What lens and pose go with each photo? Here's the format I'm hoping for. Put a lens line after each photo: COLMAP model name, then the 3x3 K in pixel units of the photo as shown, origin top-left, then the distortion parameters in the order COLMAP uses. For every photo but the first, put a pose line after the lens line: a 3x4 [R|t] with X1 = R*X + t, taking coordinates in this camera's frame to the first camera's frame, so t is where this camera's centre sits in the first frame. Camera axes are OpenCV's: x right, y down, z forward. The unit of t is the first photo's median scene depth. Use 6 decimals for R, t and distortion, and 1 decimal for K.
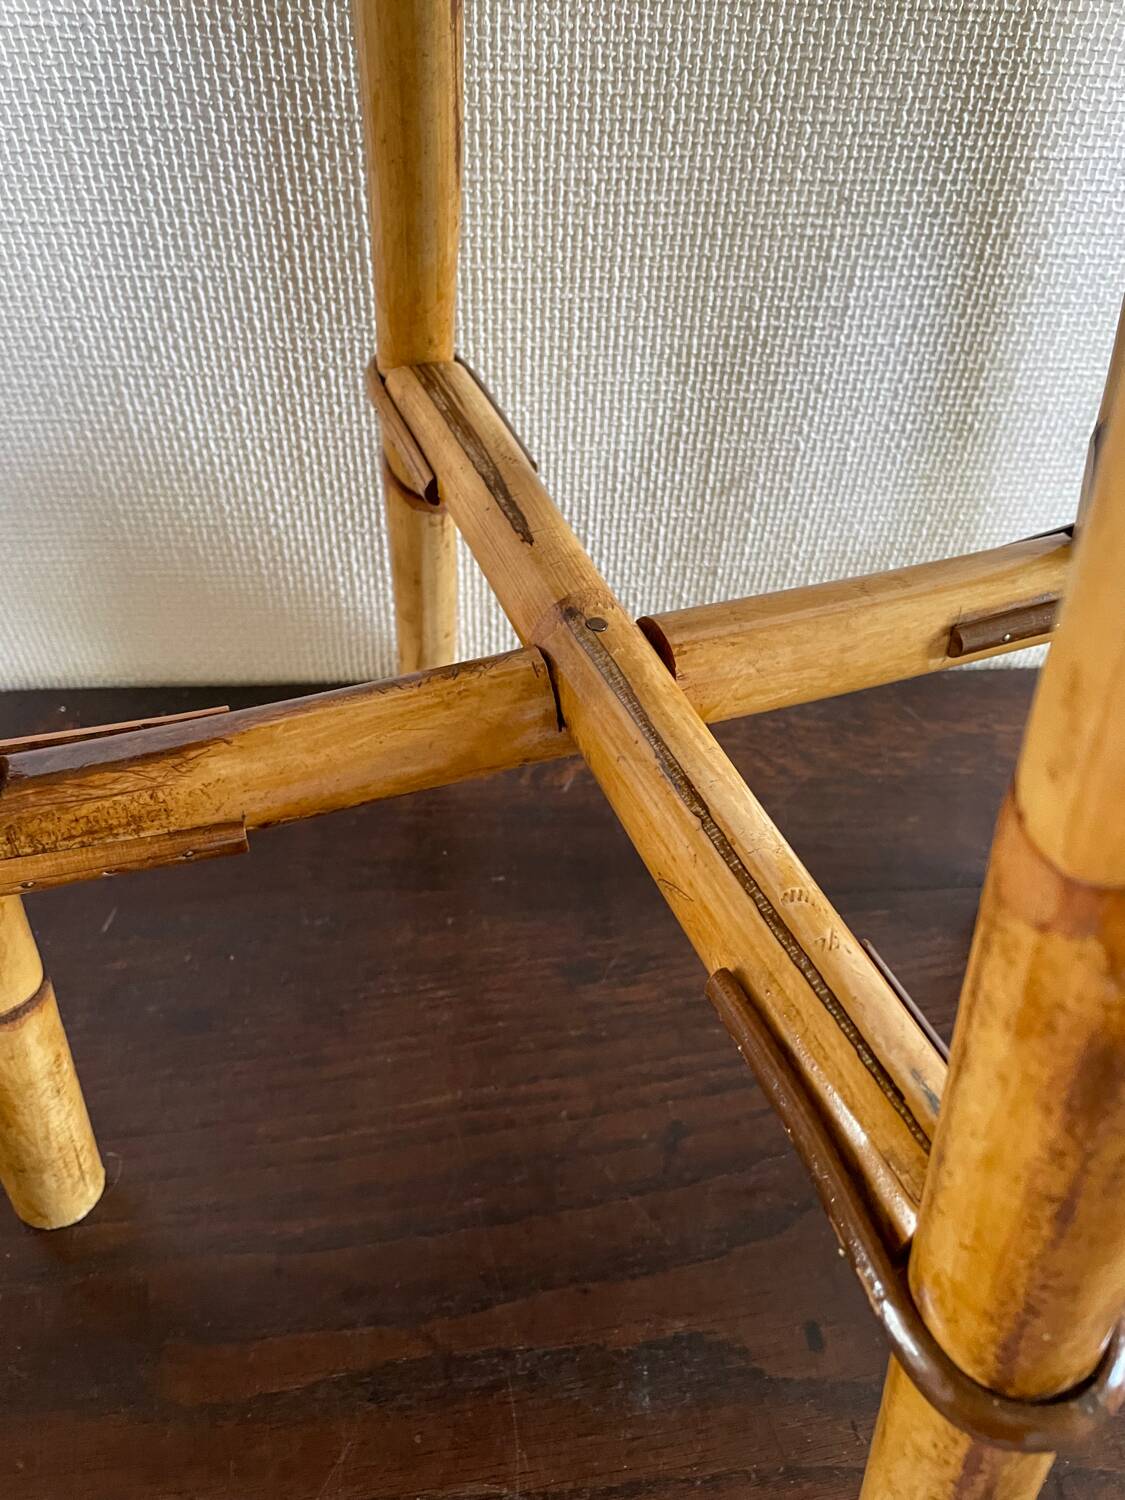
lens RADIAL K [[1155.4, 0, 562.5], [0, 1155.4, 750.0], [0, 0, 1]] dist [0.099804, -0.147687]
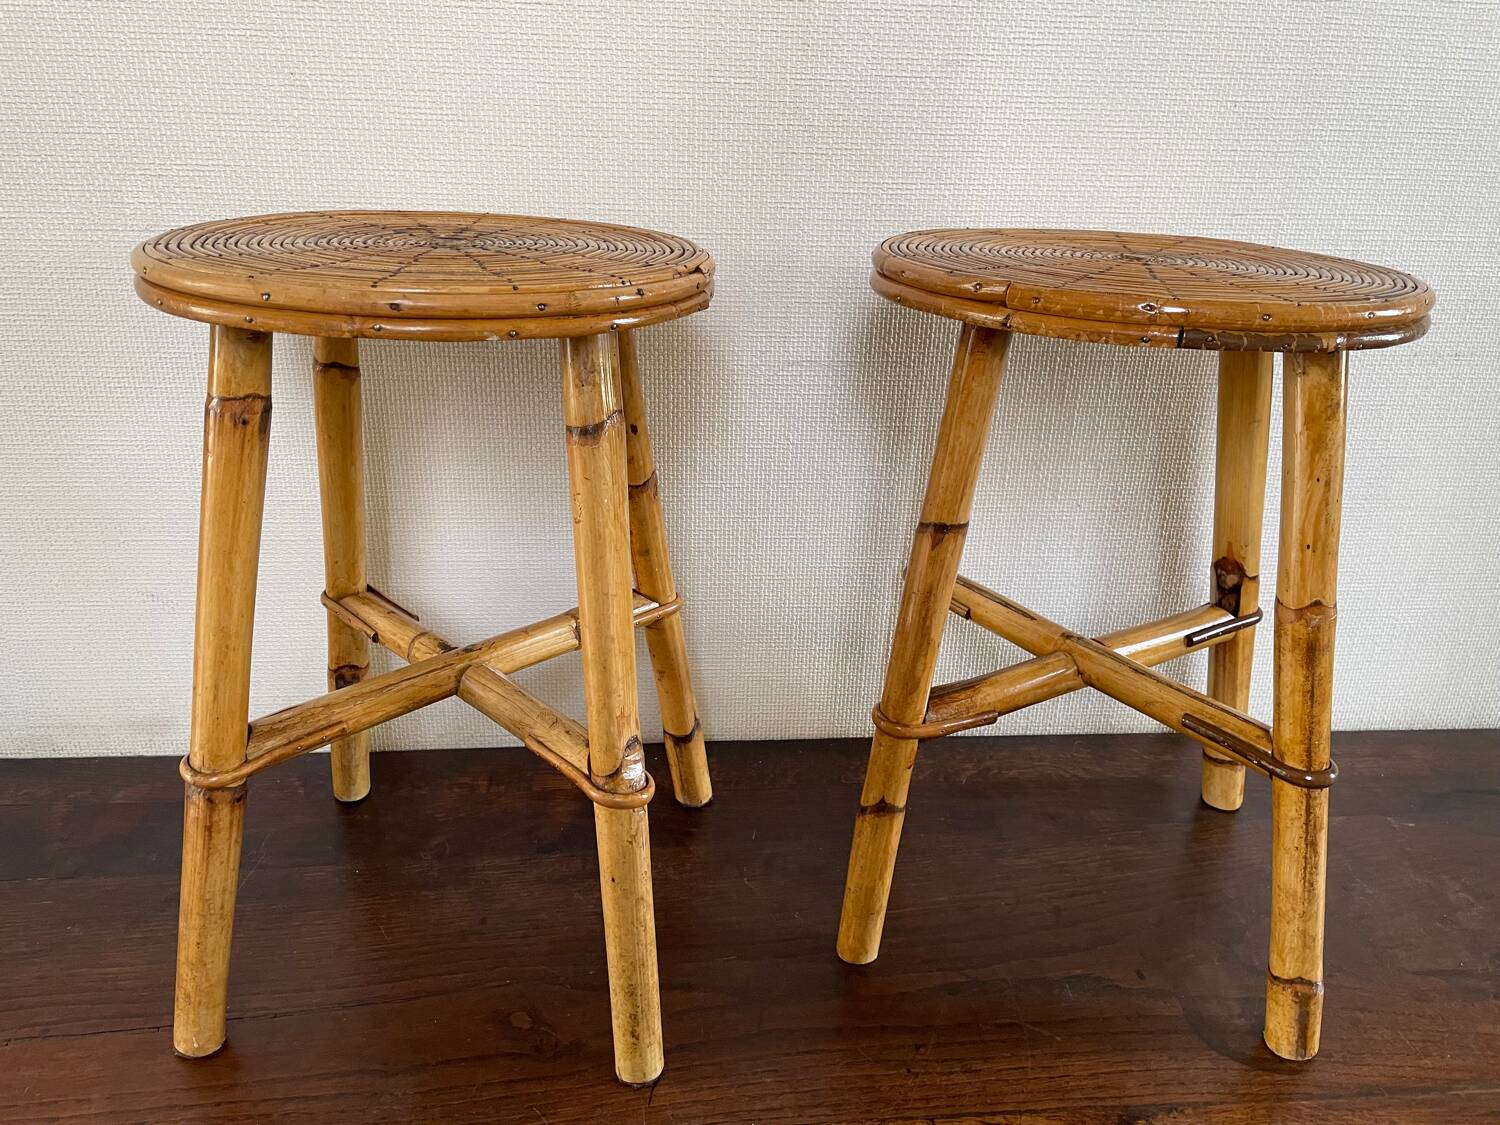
lens RADIAL K [[1154.9, 0, 754.4], [0, 1154.9, 544.6], [0, 0, 1]] dist [0.074120, -0.100426]
pose [[0.999746, -0.011181, 0.019559, -0.472413], [0.017917, 0.920912, -0.389359, 0.517723], [-0.013659, 0.389610, 0.920878, -1.153722]]
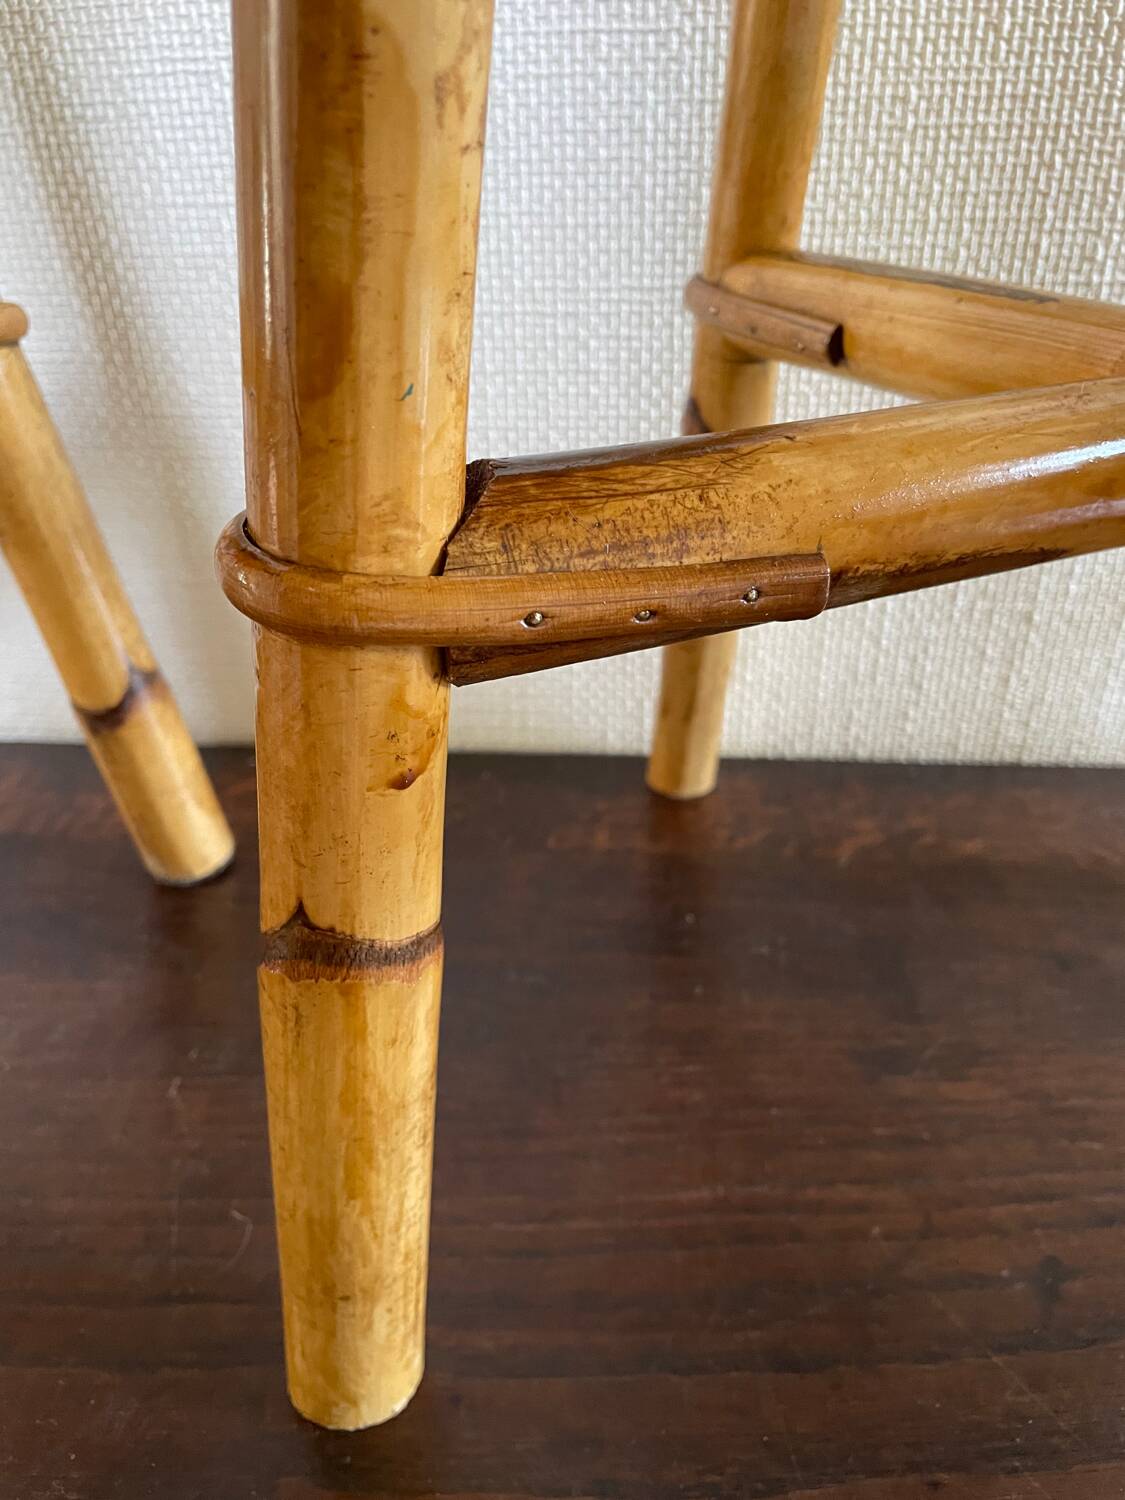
lens RADIAL K [[1177.0, 0, 562.1], [0, 1177.0, 779.2], [0, 0, 1]] dist [0.059606, -0.104153]
pose [[0.987704, 0.028933, -0.153637, -0.079890], [-0.067002, 0.966239, -0.248781, 0.238789], [0.141253, 0.256016, 0.956297, 0.244954]]
